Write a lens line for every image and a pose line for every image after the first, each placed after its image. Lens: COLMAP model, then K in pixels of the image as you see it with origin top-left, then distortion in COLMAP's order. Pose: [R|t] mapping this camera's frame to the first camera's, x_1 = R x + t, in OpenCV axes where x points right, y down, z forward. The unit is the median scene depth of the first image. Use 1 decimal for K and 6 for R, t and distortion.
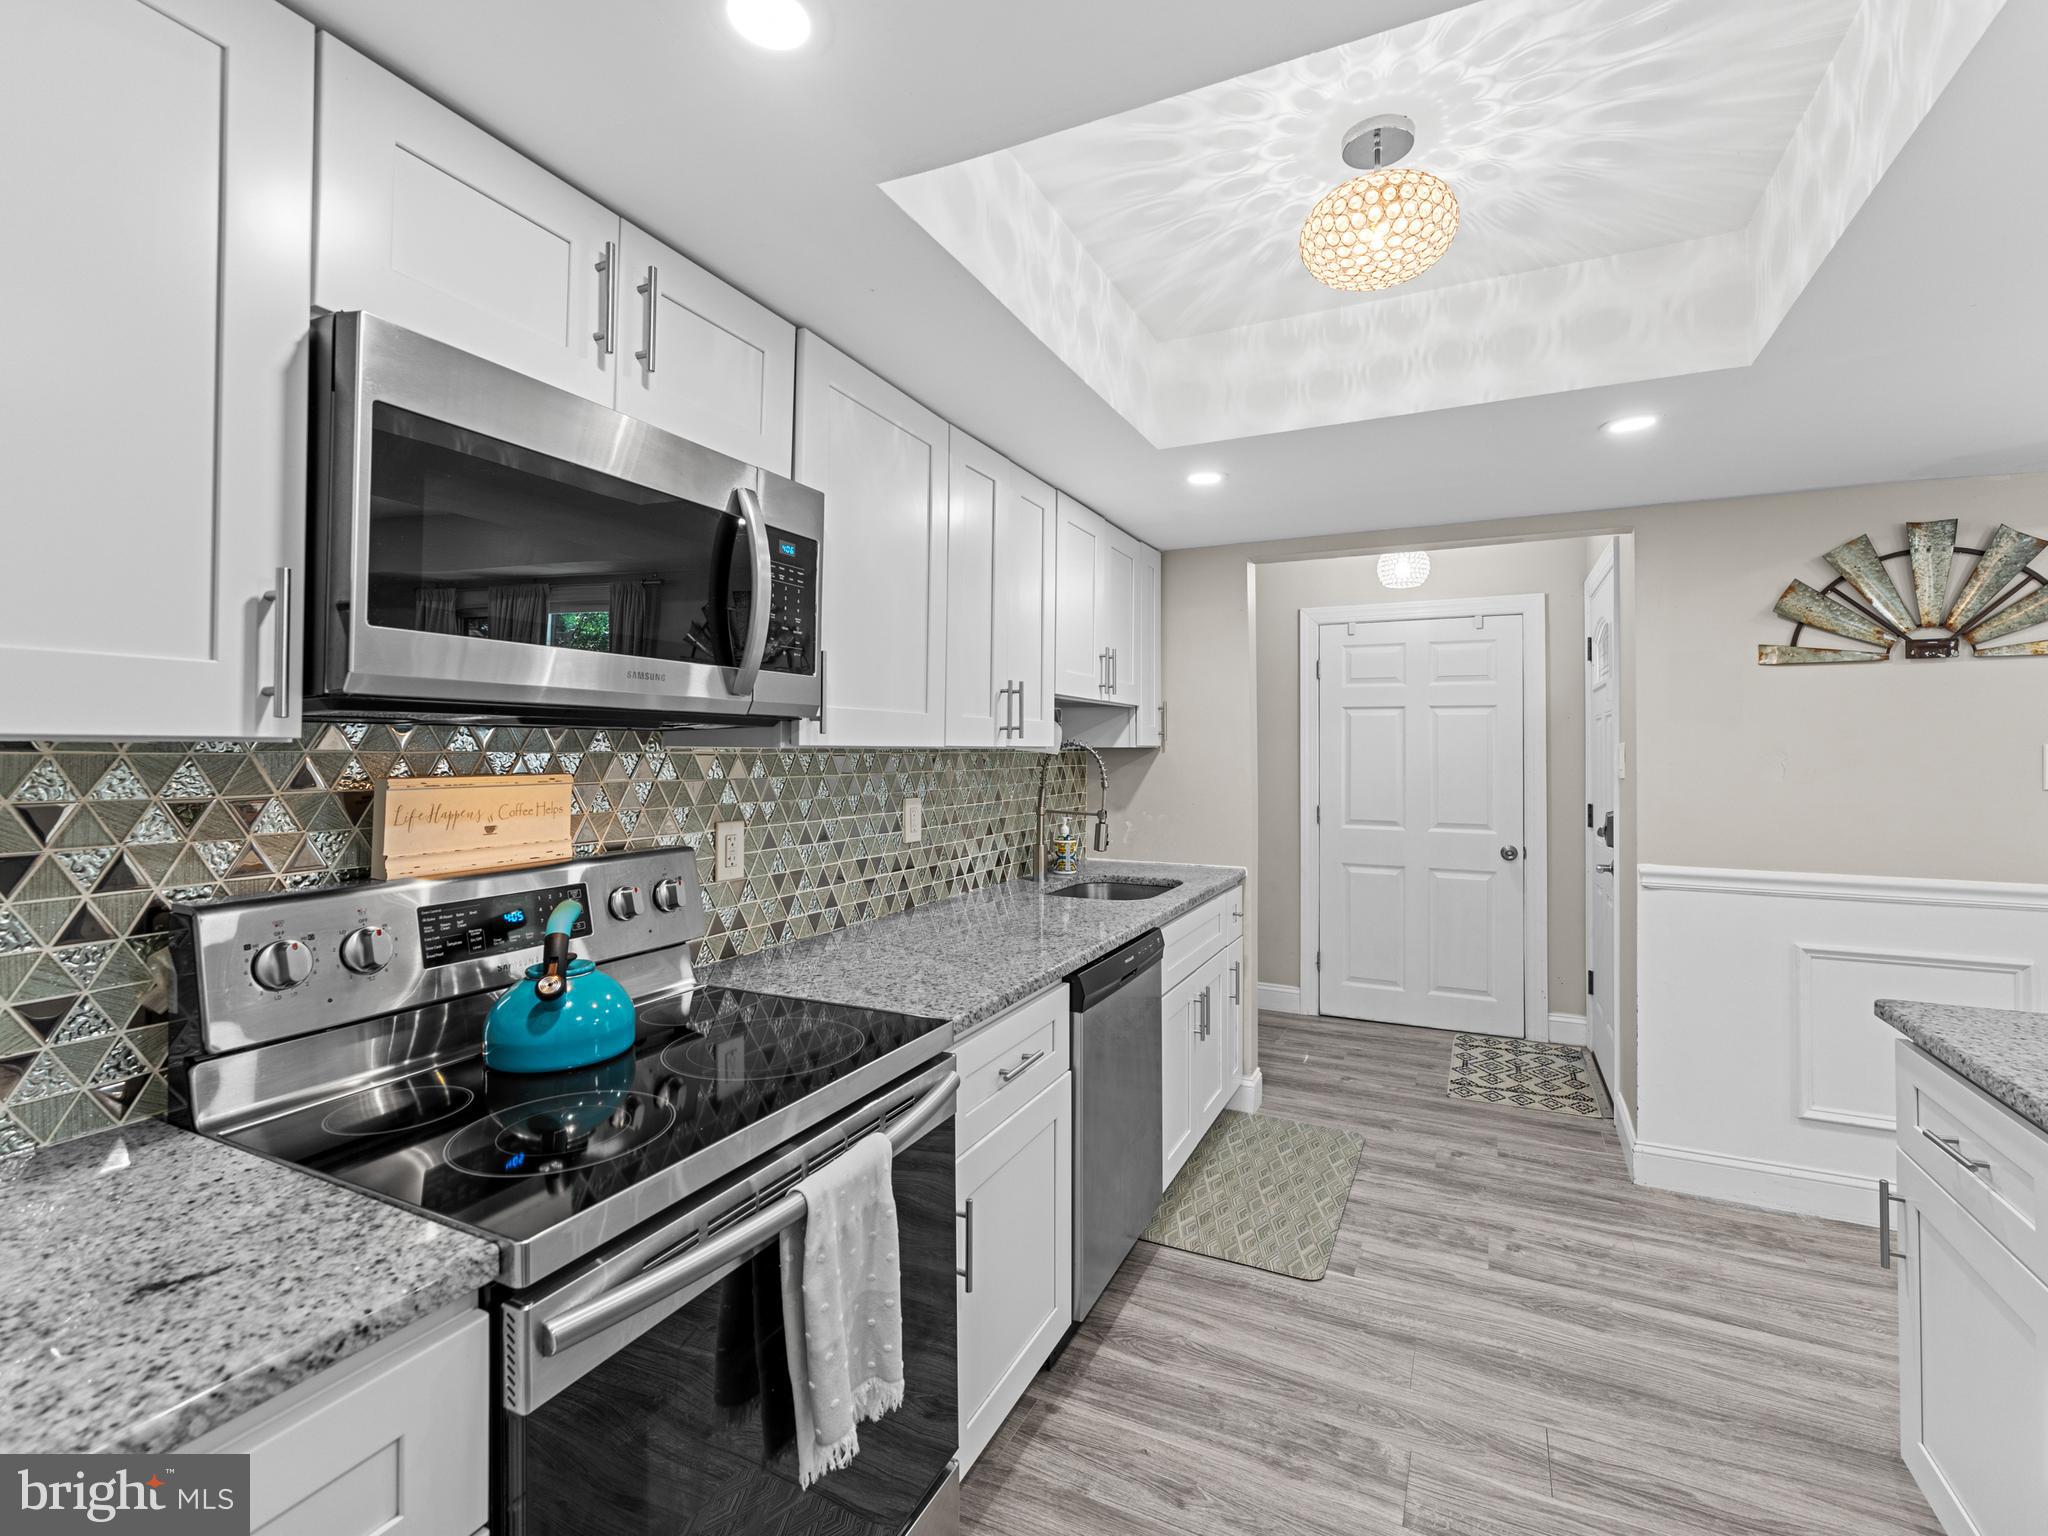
lens RADIAL K [[934.4, 0, 1024.5], [0, 934.4, 751.2], [0, 0, 1]] dist [-0.001137, 0.000402]
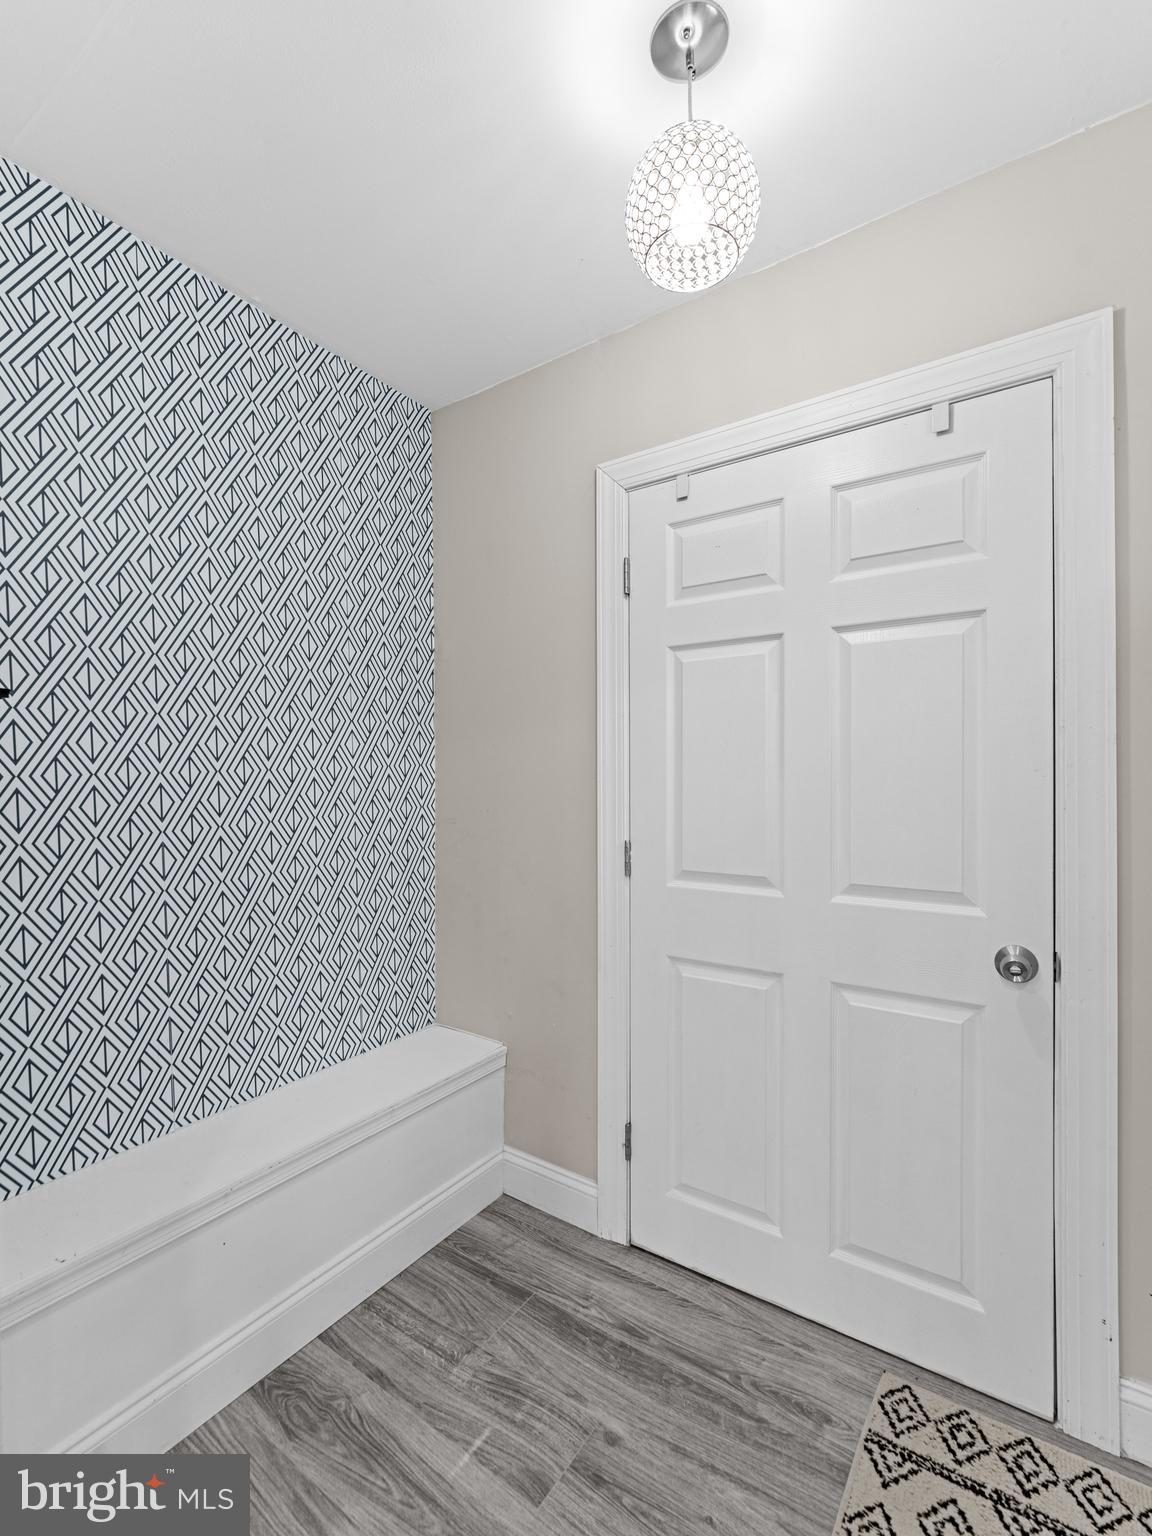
lens RADIAL K [[694.1, 0, 573.0], [0, 694.1, 789.4], [0, 0, 1]] dist [-0.000206, -0.000002]
pose [[0.989030, -0.004032, -0.147662, 0.638643], [0.006091, 0.999890, 0.013497, 0.045048], [0.147591, -0.014248, 0.988946, 1.152233]]
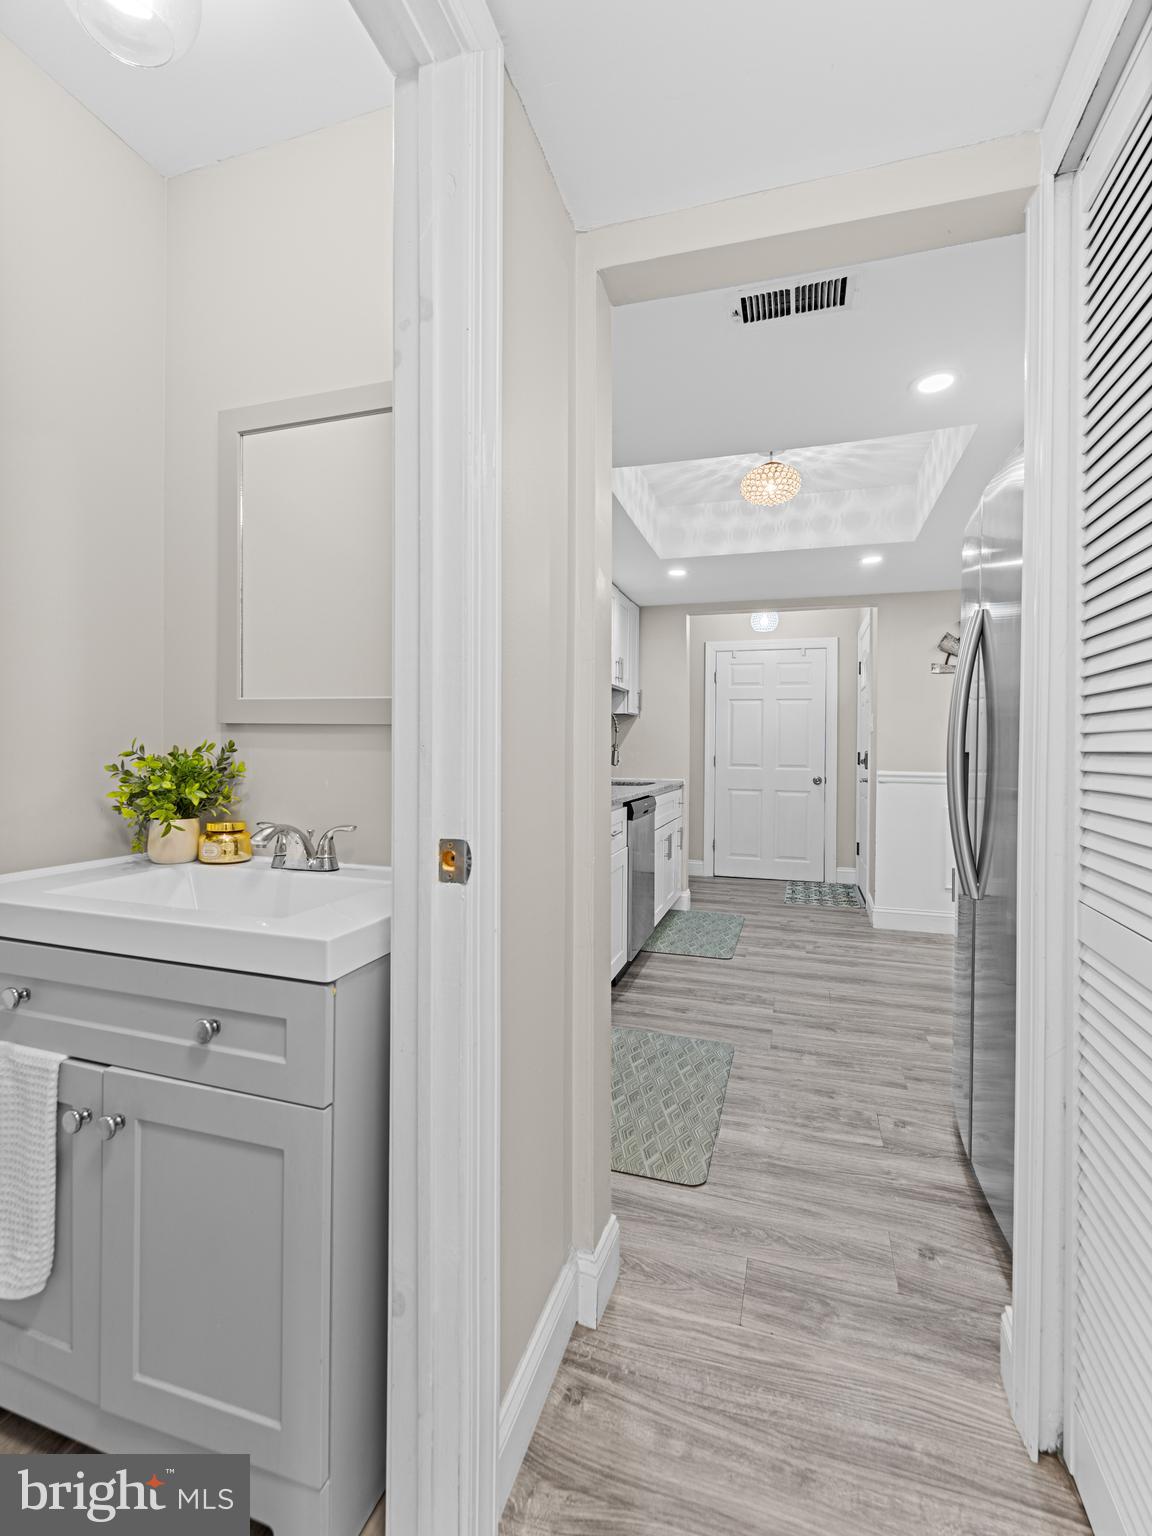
lens RADIAL K [[700.8, 0, 574.6], [0, 700.8, 761.6], [0, 0, 1]] dist [-0.001137, 0.000402]
pose [[0.989650, 0.005139, 0.143408, -0.243169], [-0.007630, 0.999829, 0.016829, 0.091713], [-0.143297, -0.017750, 0.989521, -0.472689]]
